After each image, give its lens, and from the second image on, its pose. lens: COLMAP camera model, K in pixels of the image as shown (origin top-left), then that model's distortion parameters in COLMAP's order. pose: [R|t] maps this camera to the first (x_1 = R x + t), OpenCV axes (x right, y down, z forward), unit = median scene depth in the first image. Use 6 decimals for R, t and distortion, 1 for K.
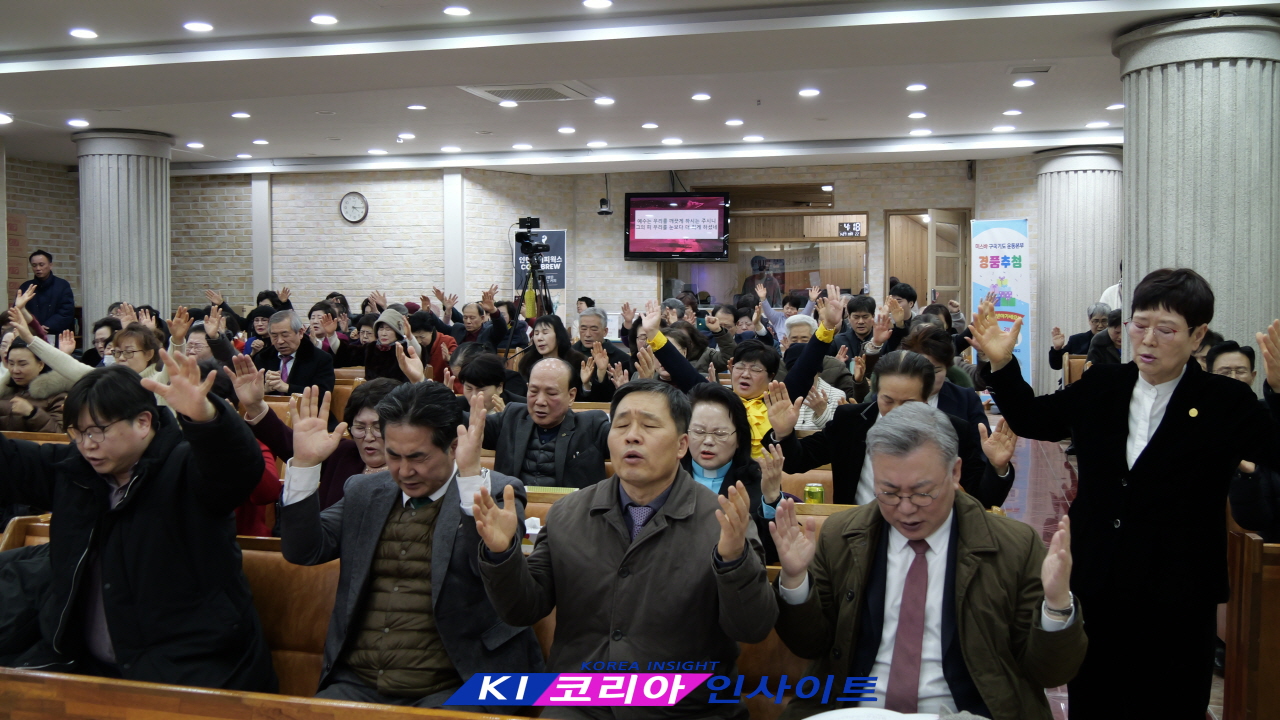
lens RADIAL K [[1481.4, 0, 639.5], [0, 1481.4, 361.9], [0, 0, 1]] dist [-0.015442, 0.000000]
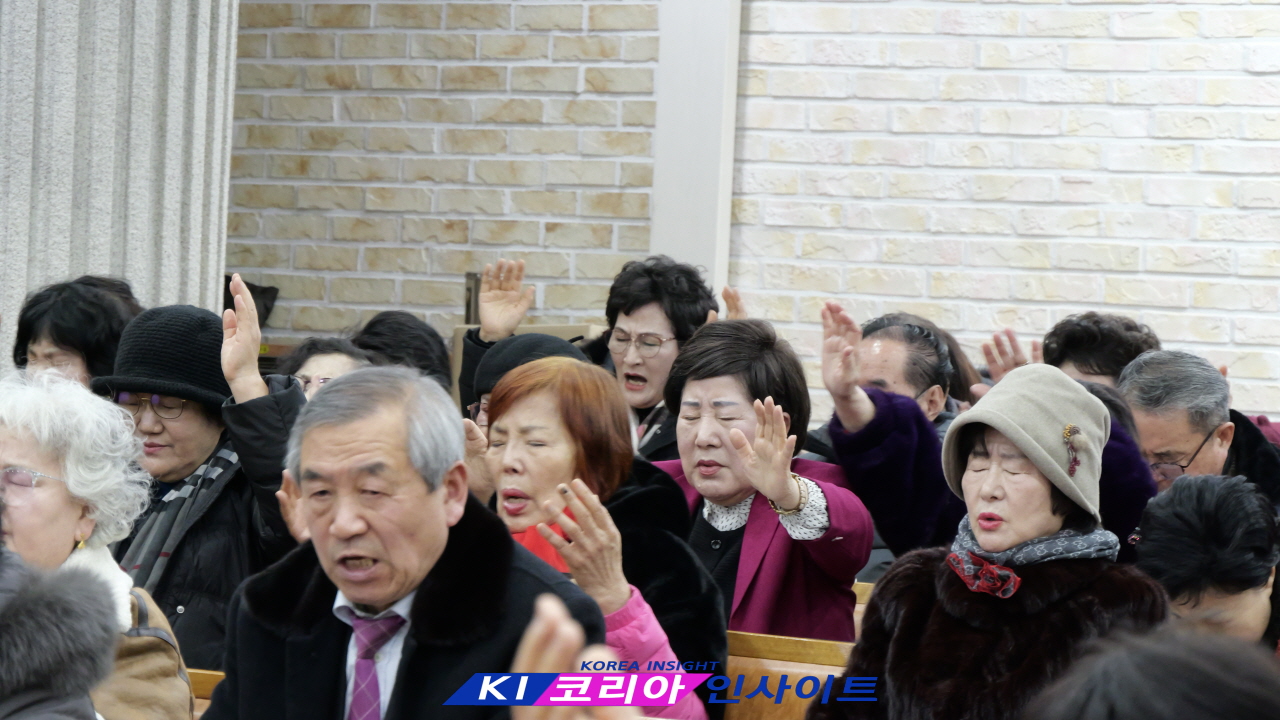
lens RADIAL K [[5577.8, 0, 639.9], [0, 5577.8, 360.1], [0, 0, 1]] dist [-0.004184, 0.000000]
pose [[0.942702, 0.045824, -0.330475, 0.005006], [-0.058558, 0.997872, -0.028673, -0.010473], [0.328457, 0.046382, 0.943379, 0.242417]]
